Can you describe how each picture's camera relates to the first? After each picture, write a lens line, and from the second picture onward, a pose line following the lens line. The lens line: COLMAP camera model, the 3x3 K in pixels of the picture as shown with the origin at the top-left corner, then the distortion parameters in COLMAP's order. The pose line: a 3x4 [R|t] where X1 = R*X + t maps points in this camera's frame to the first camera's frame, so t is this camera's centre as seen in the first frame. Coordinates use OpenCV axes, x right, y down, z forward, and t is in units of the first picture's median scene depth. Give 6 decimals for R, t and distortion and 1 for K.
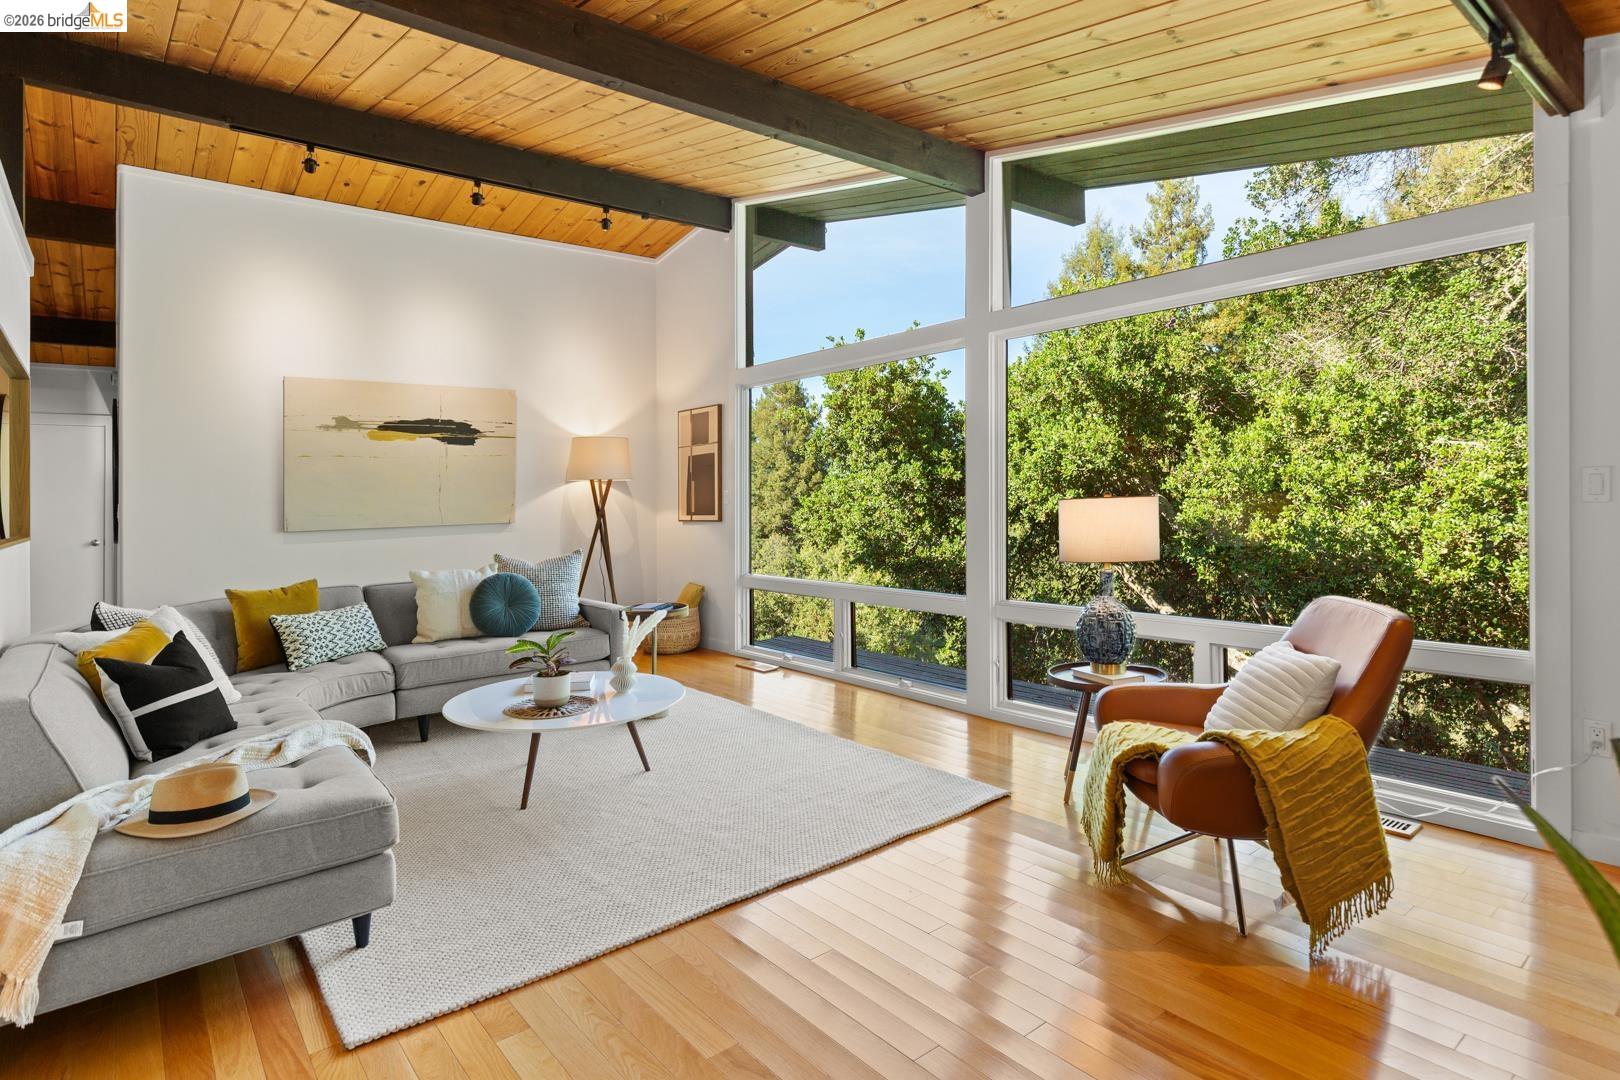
lens RADIAL K [[861.4, 0, 839.9], [0, 861.4, 483.9], [0, 0, 1]] dist [0.000029, -0.001573]
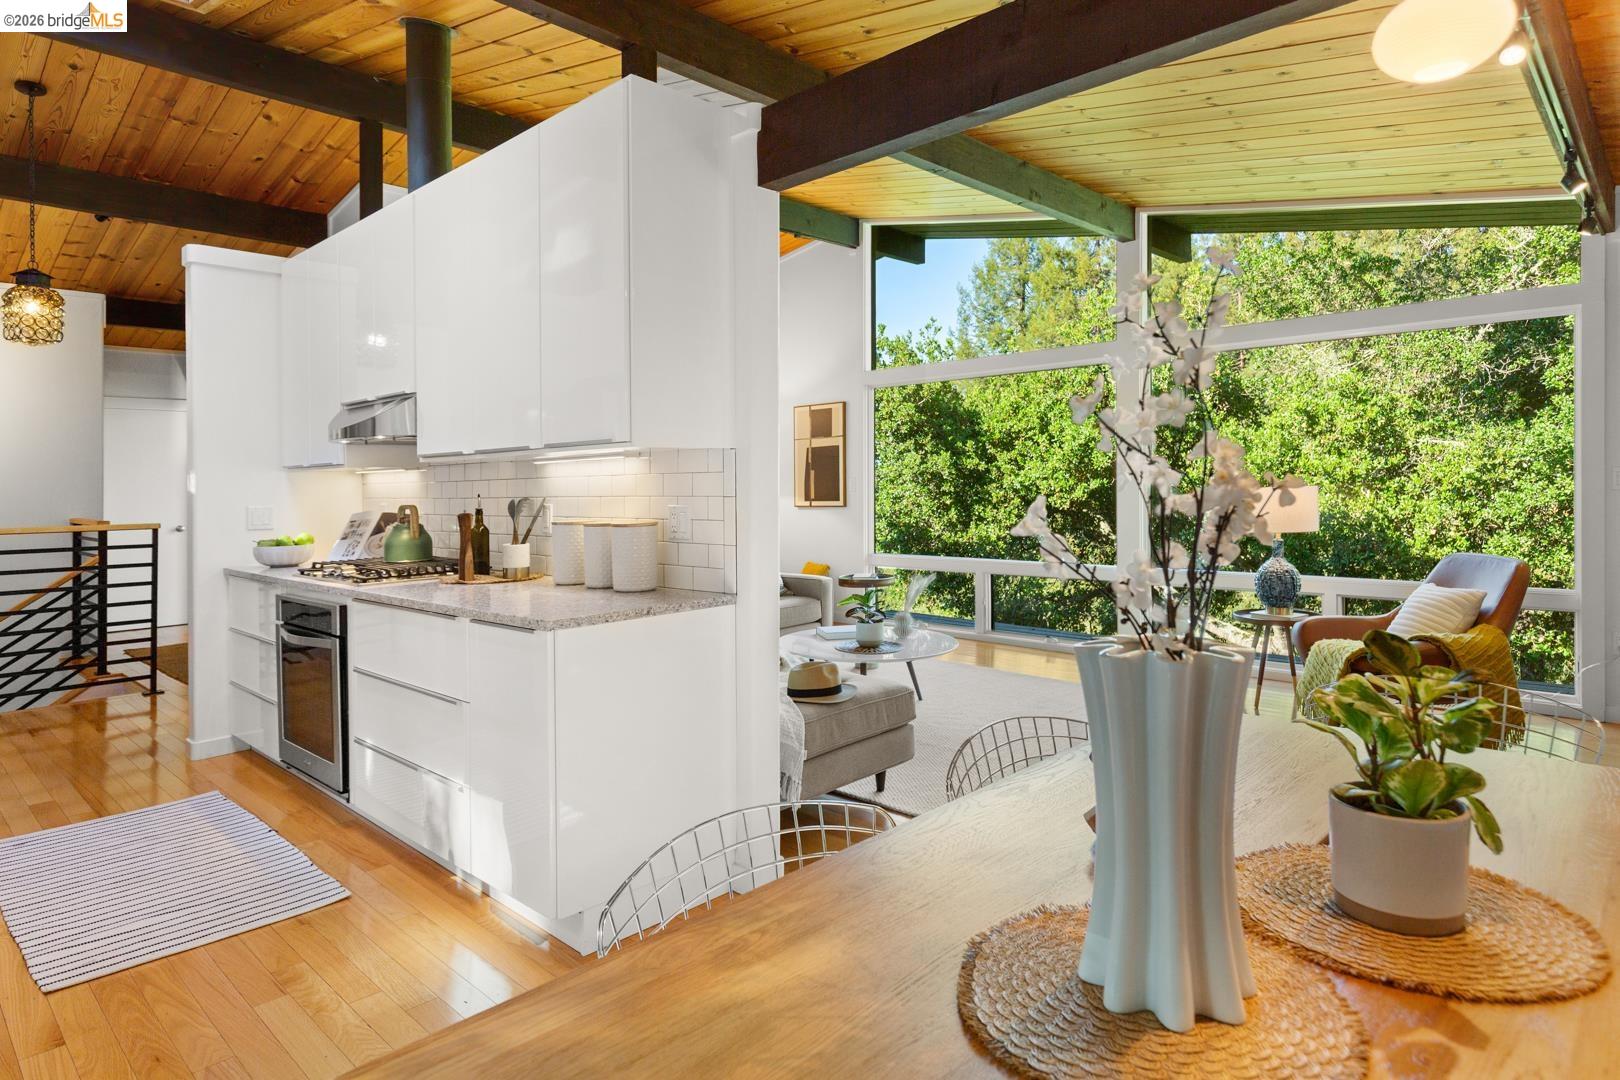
lens RADIAL K [[932.4, 0, 839.9], [0, 932.4, 470.0], [0, 0, 1]] dist [0.007106, -0.001934]
pose [[0.992303, 0.005631, 0.123703, -0.337364], [-0.005392, 0.999983, -0.002266, -0.001468], [-0.123714, 0.001581, 0.992317, -0.229157]]
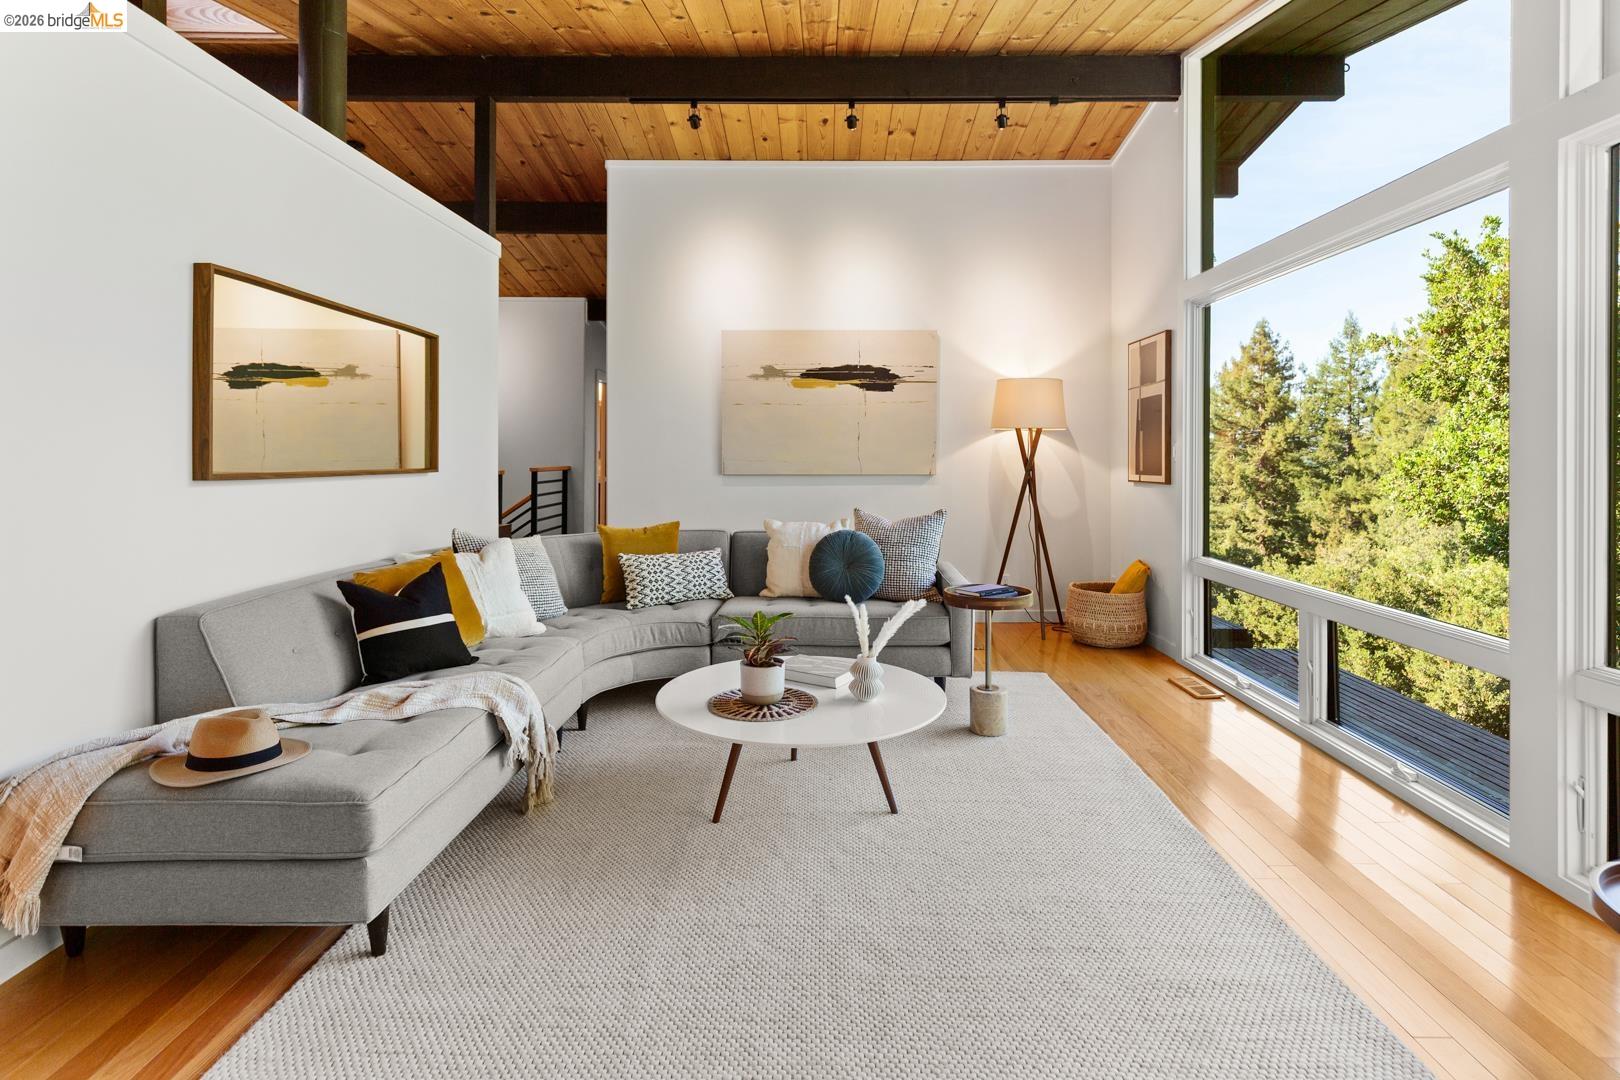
lens RADIAL K [[843.9, 0, 835.0], [0, 843.9, 434.2], [0, 0, 1]] dist [0.001235, -0.002440]
pose [[0.753478, 0.008386, -0.657420, 0.147724], [-0.011370, 0.999935, -0.000275, 0.003683], [0.657375, 0.007682, 0.753525, 0.280403]]
